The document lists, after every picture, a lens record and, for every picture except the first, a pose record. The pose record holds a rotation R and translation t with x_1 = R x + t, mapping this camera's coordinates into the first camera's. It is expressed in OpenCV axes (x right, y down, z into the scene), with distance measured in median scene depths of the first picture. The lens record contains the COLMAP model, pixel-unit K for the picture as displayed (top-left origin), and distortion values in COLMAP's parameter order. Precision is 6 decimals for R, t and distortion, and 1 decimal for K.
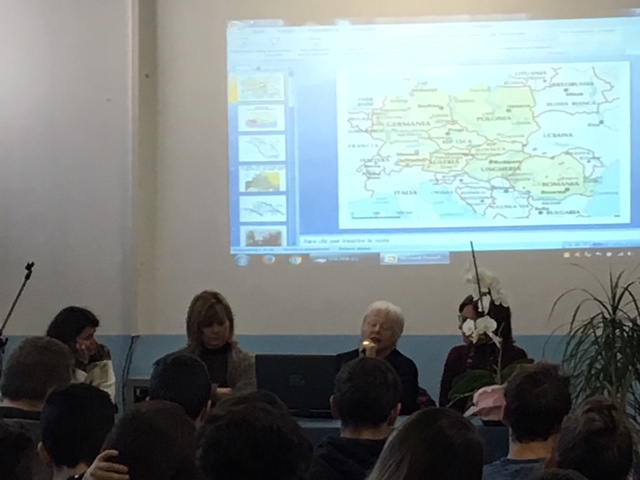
lens RADIAL K [[2675.5, 0, 319.8], [0, 2675.5, 296.3], [0, 0, 1]] dist [-2.838876, 81.607810]
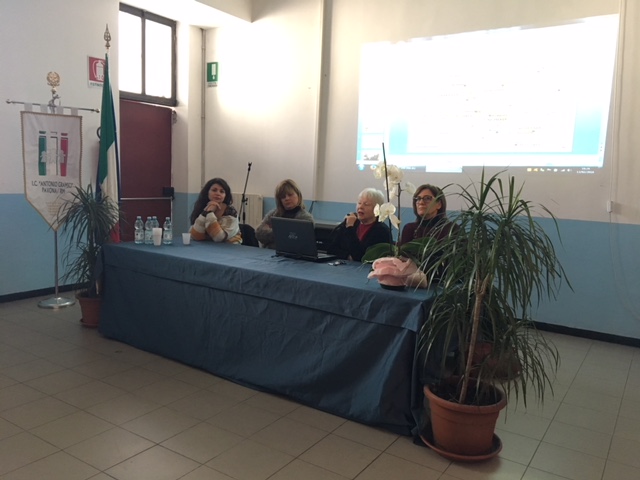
lens RADIAL K [[544.9, 0, 320.0], [0, 544.9, 240.0], [0, 0, 1]] dist [0.004433, -0.009489]
pose [[0.913534, 0.090770, -0.396506, 0.115489], [-0.052621, 0.992965, 0.106077, -0.000731], [0.403345, -0.076041, 0.911883, 0.617053]]
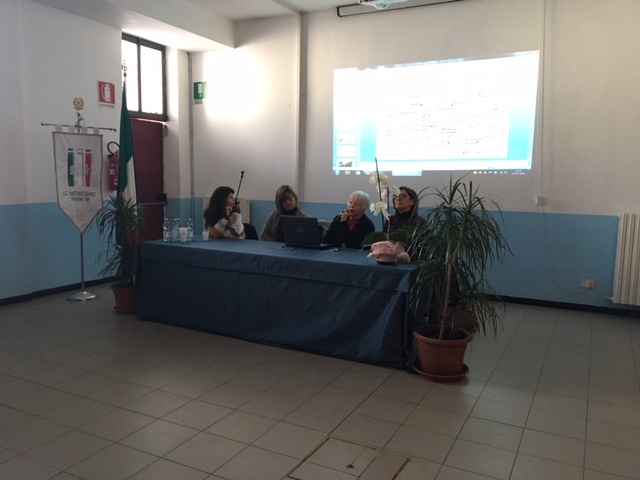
lens RADIAL K [[544.9, 0, 320.0], [0, 544.9, 240.0], [0, 0, 1]] dist [0.004433, -0.009489]
pose [[0.951599, 0.058291, -0.301766, 0.111952], [-0.029142, 0.994539, 0.100214, -0.001808], [0.305959, -0.086570, 0.948101, 0.532465]]
